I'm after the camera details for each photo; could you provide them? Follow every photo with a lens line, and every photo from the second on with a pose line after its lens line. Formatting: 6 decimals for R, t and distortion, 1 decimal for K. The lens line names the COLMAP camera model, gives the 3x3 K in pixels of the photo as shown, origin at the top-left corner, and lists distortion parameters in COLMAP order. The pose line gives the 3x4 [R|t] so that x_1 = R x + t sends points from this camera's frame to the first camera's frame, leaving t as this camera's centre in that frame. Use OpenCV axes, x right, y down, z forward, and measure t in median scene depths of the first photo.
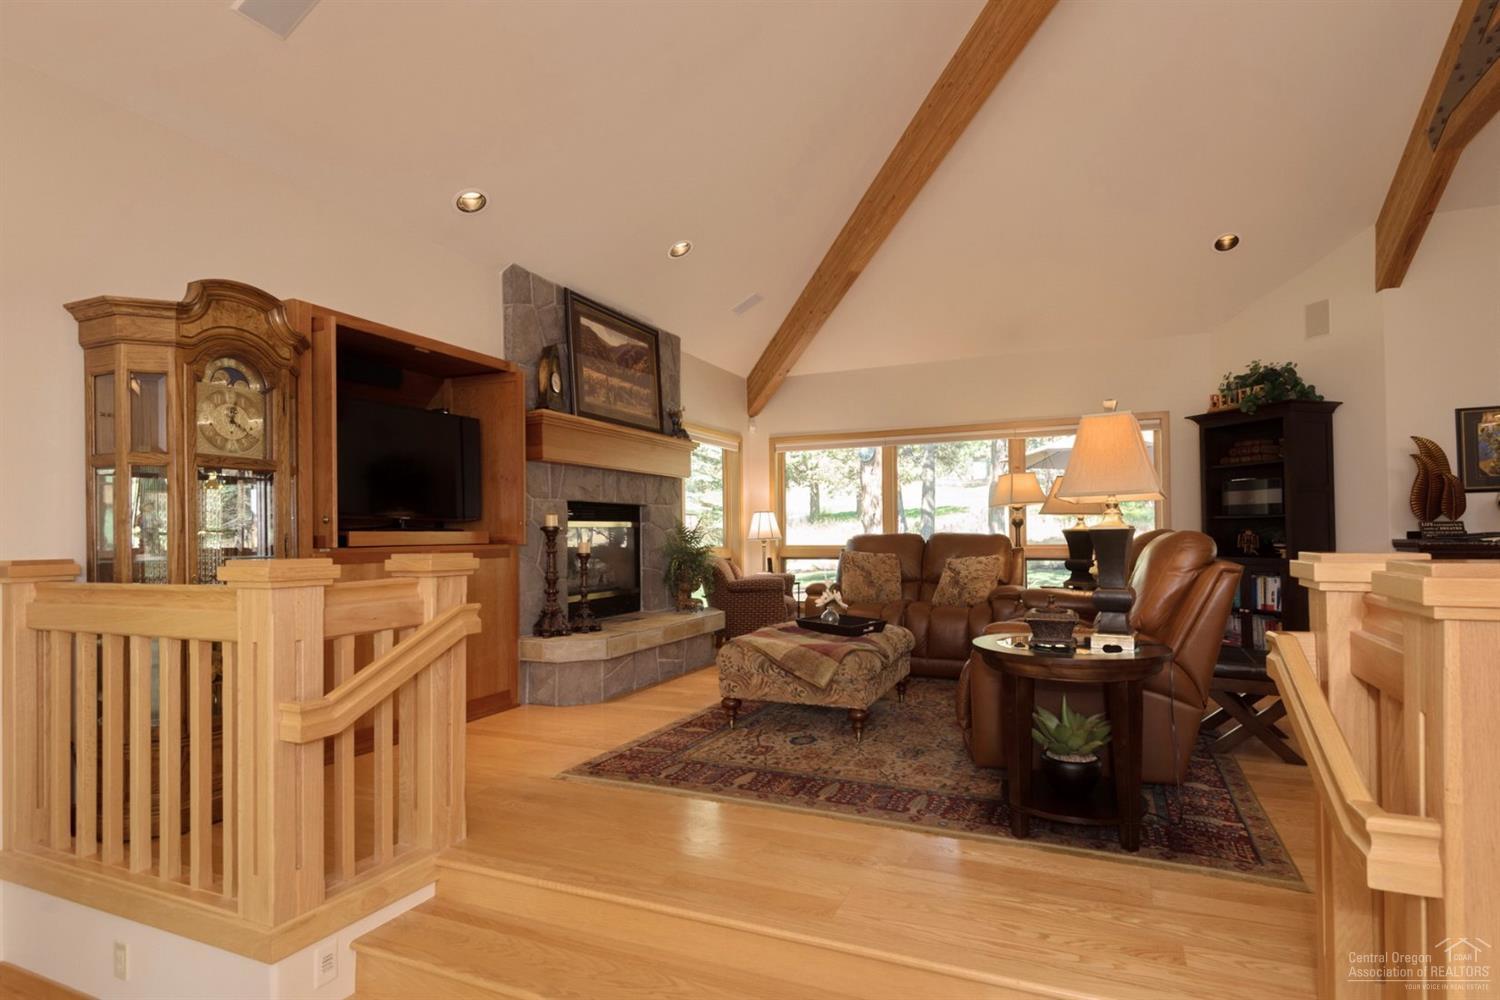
lens RADIAL K [[764.6, 0, 752.2], [0, 764.6, 527.0], [0, 0, 1]] dist [-0.000510, -0.001368]
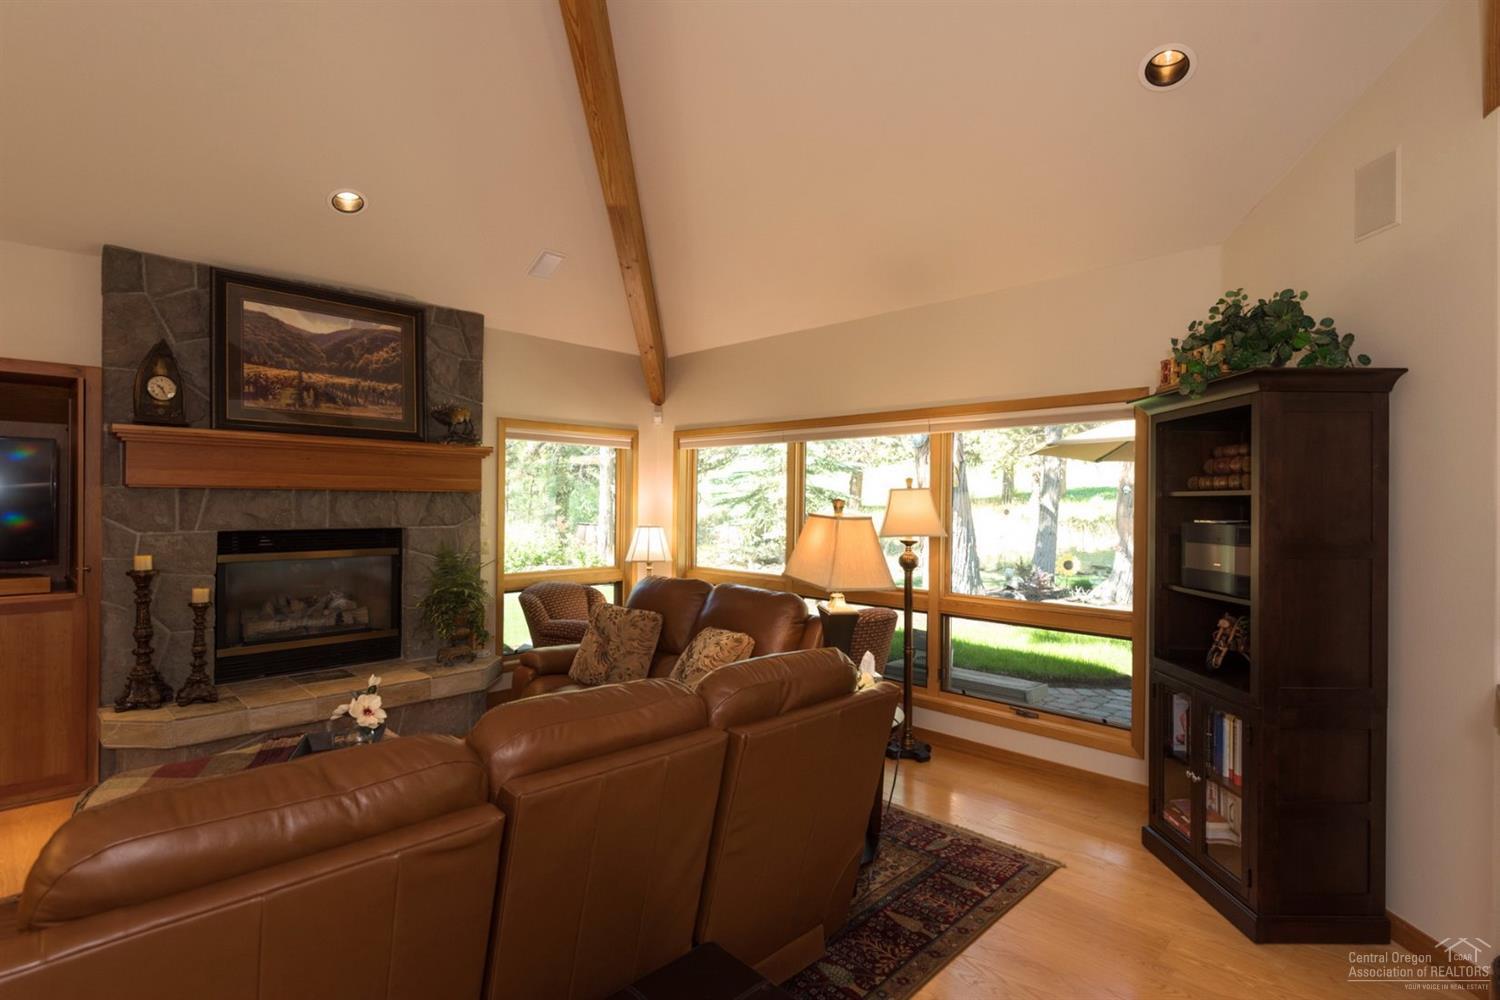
lens RADIAL K [[764.6, 0, 762.4], [0, 764.6, 502.5], [0, 0, 1]] dist [-0.000510, -0.001368]
pose [[0.940988, 0.017510, -0.337986, 0.537165], [-0.012419, 0.999775, 0.017218, -0.081397], [0.338211, -0.012005, 0.940994, 0.411430]]
